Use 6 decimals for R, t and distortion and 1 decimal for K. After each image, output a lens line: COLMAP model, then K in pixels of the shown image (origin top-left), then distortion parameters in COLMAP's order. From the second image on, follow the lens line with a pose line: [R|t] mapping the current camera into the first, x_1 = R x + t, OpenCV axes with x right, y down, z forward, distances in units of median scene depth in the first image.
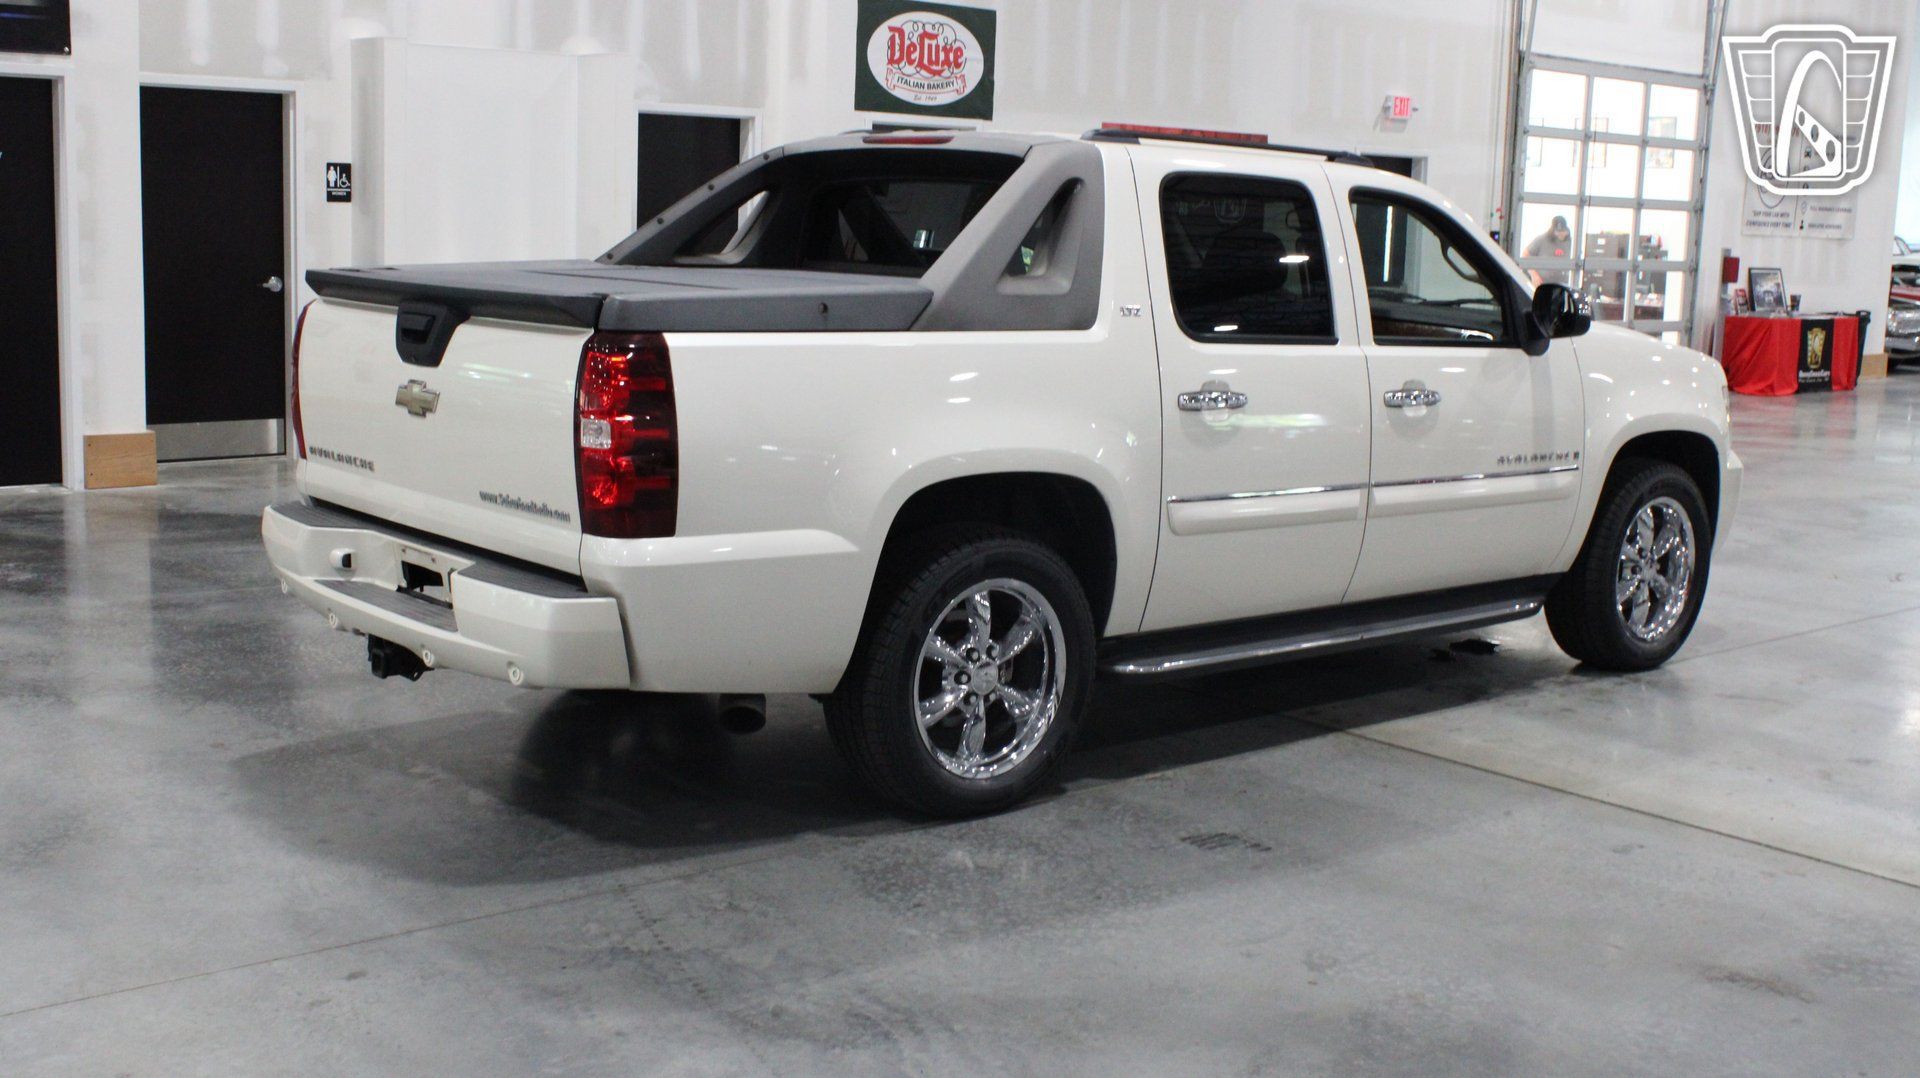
lens RADIAL K [[2119.4, 0, 948.6], [0, 2119.4, 526.4], [0, 0, 1]] dist [-0.084358, 0.060190]
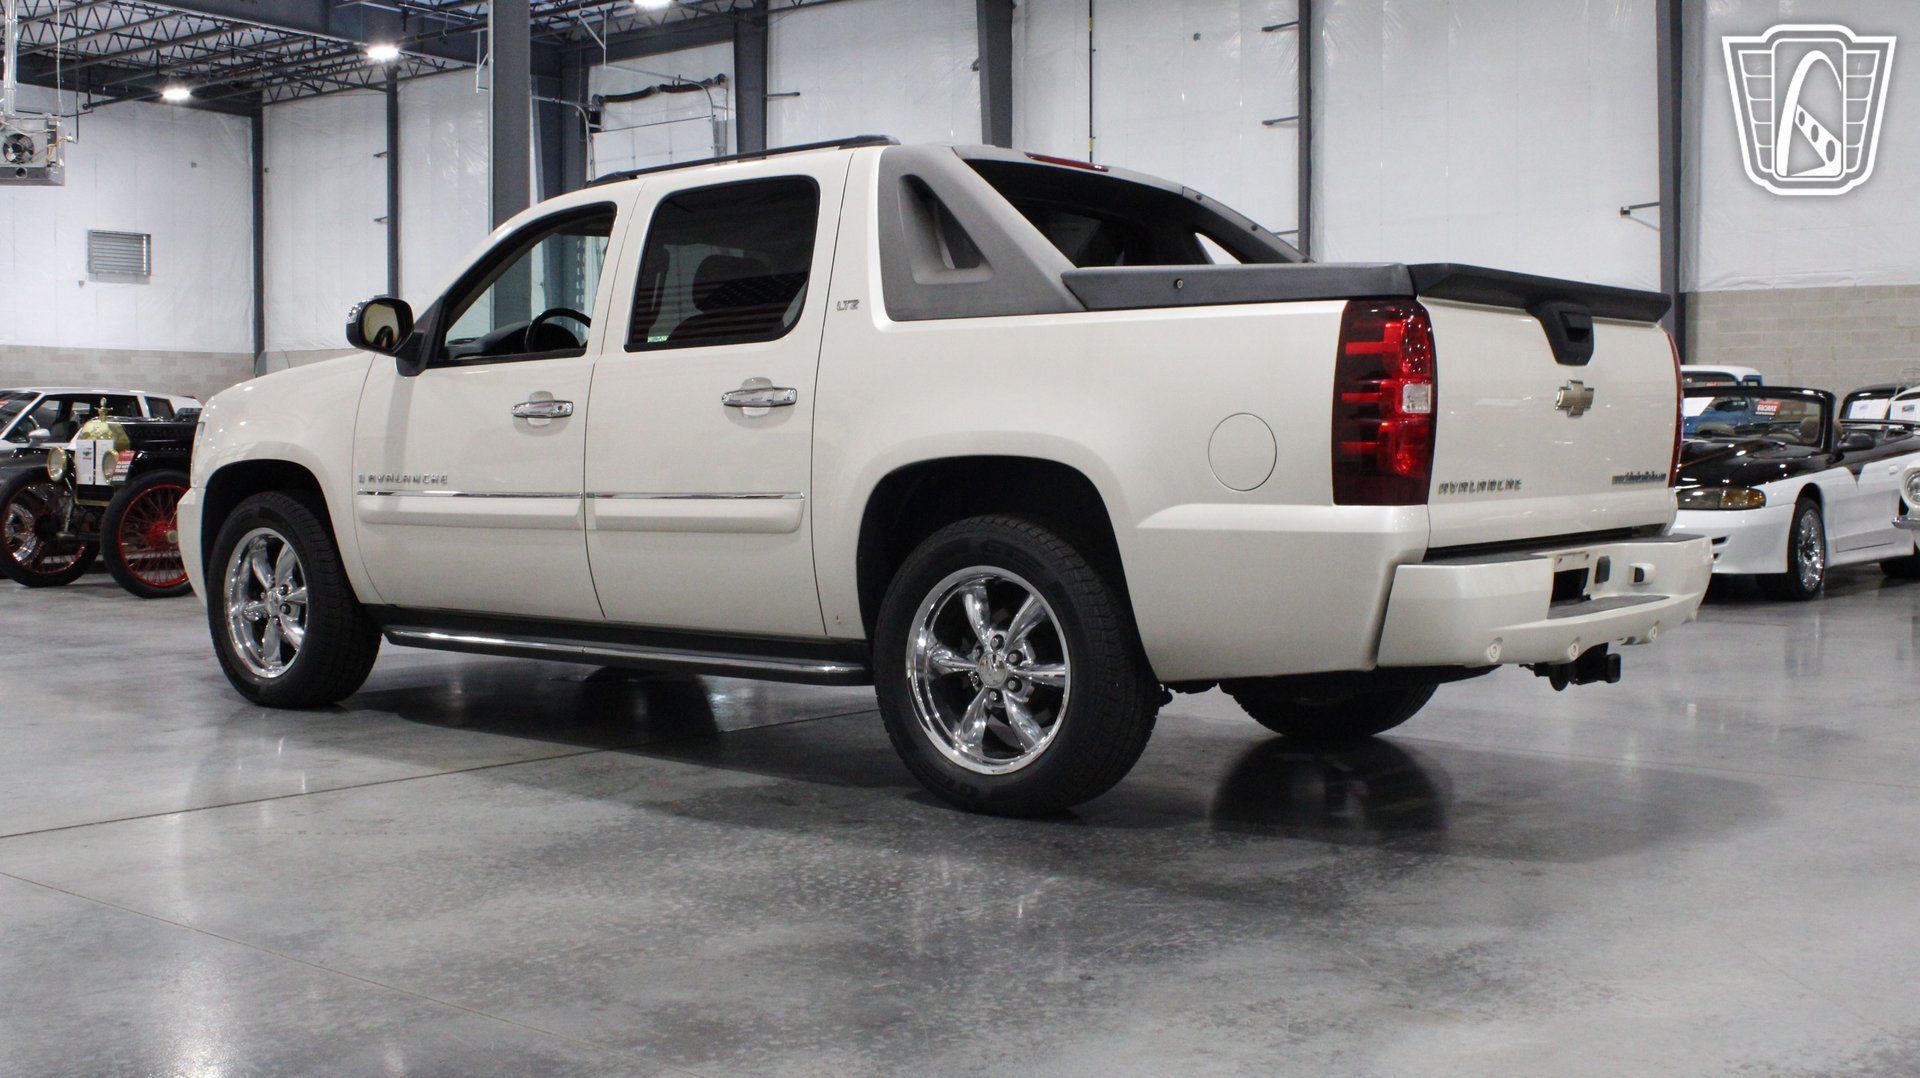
lens RADIAL K [[2100.8, 0, 953.7], [0, 2100.8, 536.6], [0, 0, 1]] dist [-0.076988, 0.013609]
pose [[-0.187281, -0.081421, 0.978926, -0.973155], [0.143581, 0.983587, 0.109277, -0.122059], [-0.971756, 0.161021, -0.172517, 1.224911]]
